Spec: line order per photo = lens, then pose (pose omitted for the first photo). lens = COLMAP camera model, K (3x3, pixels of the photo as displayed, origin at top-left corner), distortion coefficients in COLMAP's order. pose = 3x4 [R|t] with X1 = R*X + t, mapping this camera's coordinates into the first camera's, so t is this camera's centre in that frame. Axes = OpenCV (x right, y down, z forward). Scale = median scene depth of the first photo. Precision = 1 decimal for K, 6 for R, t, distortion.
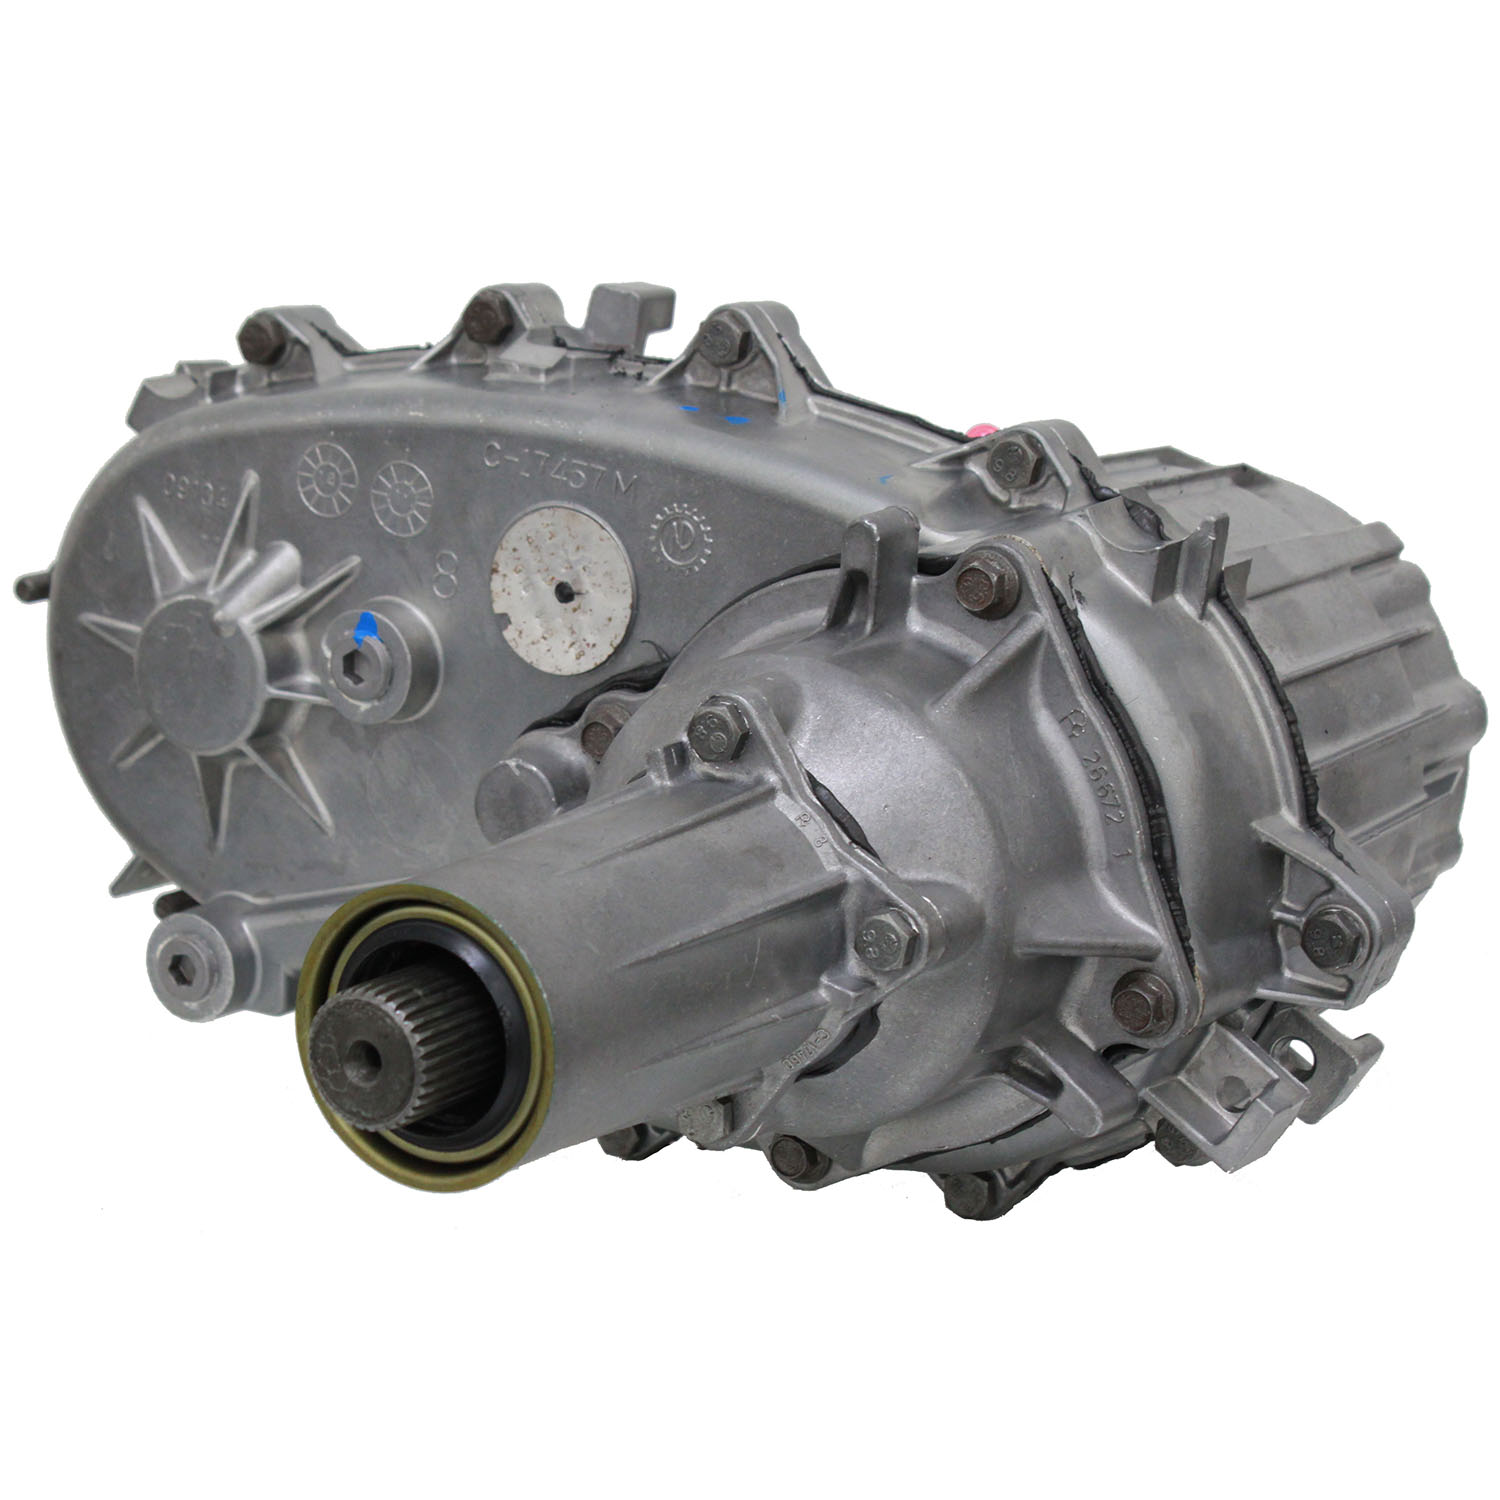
lens RADIAL K [[2602.6, 0, 750.1], [0, 2602.6, 748.4], [0, 0, 1]] dist [0.003517, 0.000000]
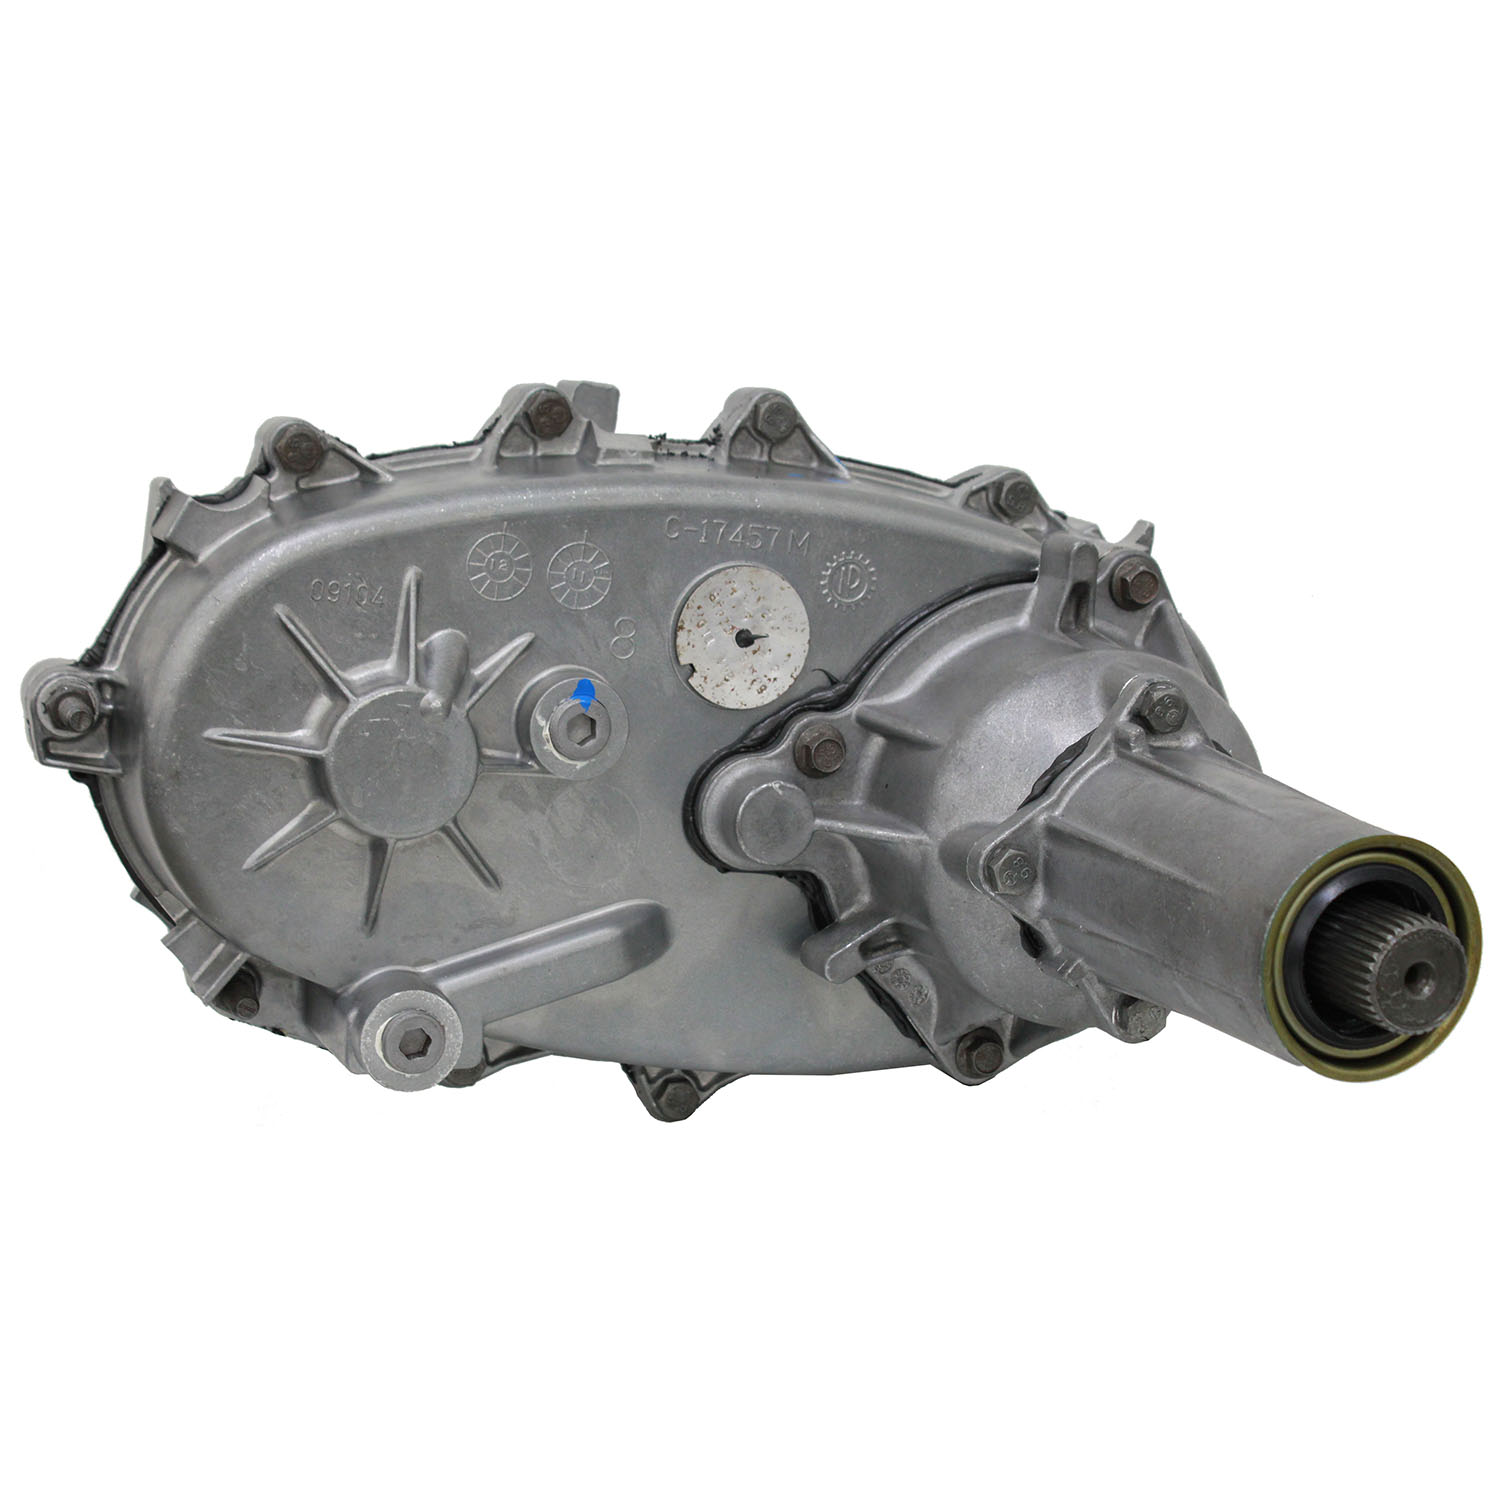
lens RADIAL K [[2017.0, 0, 750.0], [0, 2017.0, 750.2], [0, 0, 1]] dist [0.047229, 0.000000]
pose [[0.782192, -0.153964, 0.603714, -0.619167], [0.156220, 0.986497, 0.049181, -0.053969], [-0.603134, 0.055844, 0.795682, 0.275288]]
